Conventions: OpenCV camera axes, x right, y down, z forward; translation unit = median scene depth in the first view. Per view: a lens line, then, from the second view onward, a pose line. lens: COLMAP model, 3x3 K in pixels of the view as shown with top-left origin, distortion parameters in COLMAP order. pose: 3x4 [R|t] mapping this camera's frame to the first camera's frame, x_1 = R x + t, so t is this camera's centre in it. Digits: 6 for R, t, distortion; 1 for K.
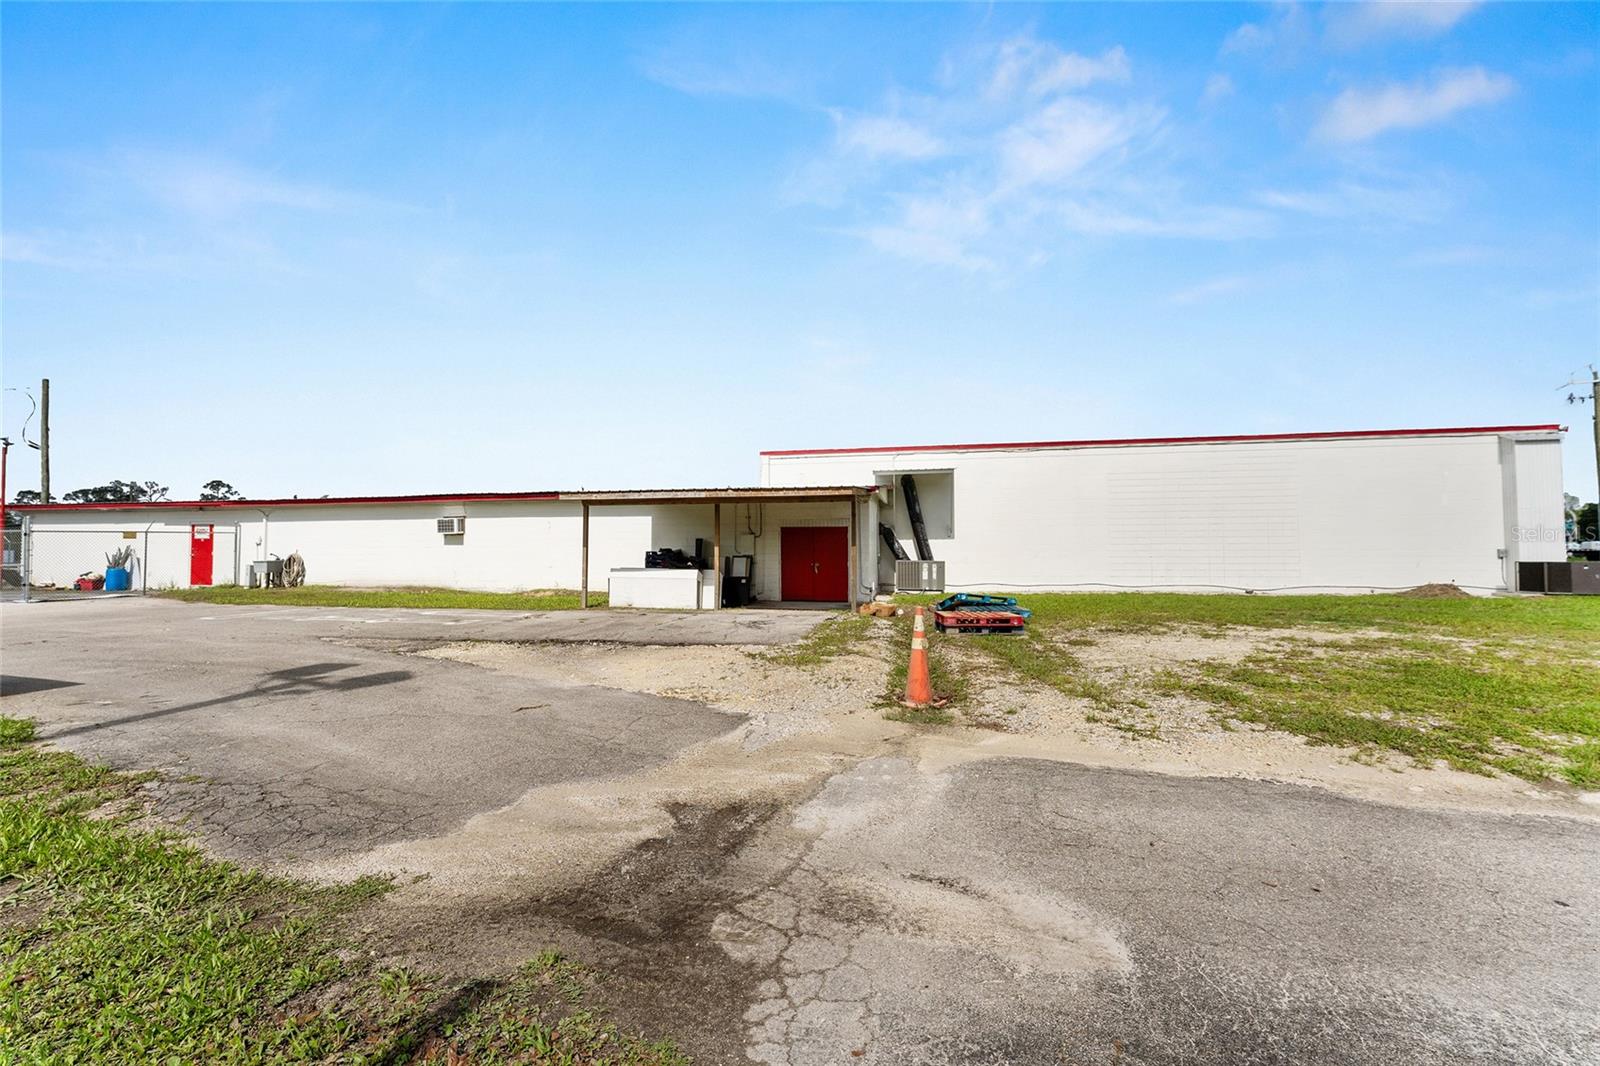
lens RADIAL K [[638.6, 0, 800.0], [0, 638.6, 533.0], [0, 0, 1]] dist [-0.000147, -0.000157]
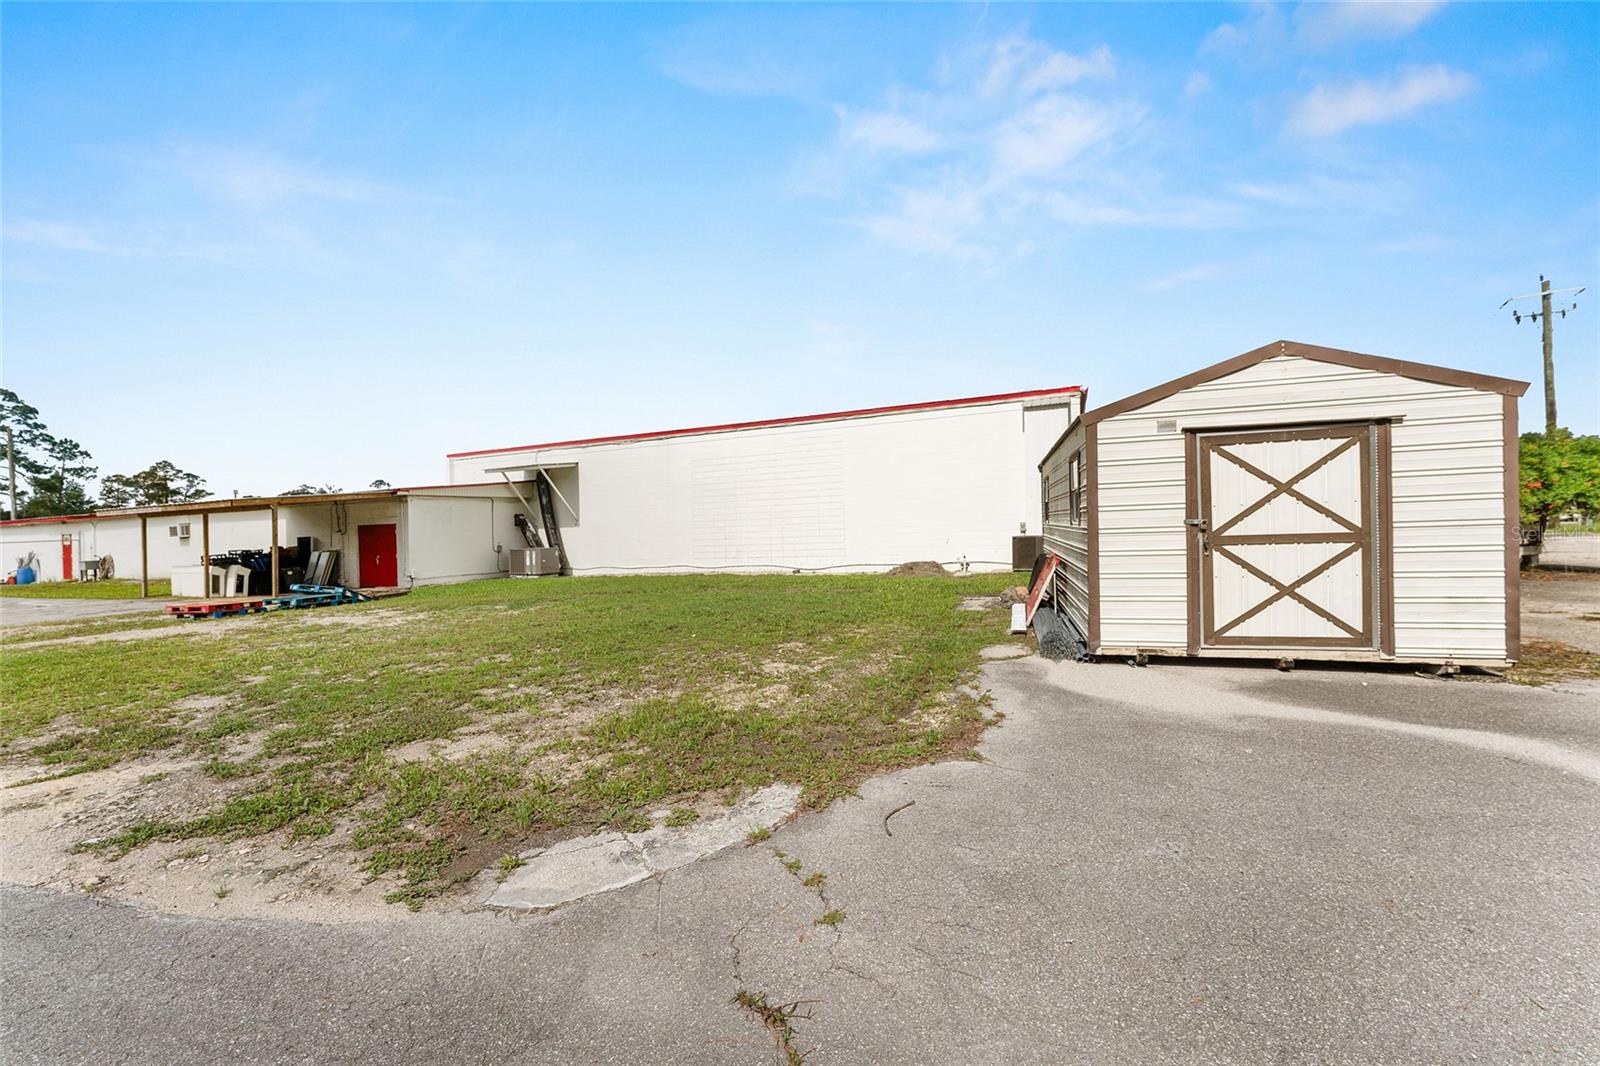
lens RADIAL K [[655.3, 0, 800.0], [0, 655.3, 533.0], [0, 0, 1]] dist [-0.001380, -0.000138]
pose [[0.977463, -0.029358, -0.209056, 0.854700], [0.038349, 0.998500, 0.039085, -0.009300], [0.207594, -0.046222, 0.977122, -0.019459]]
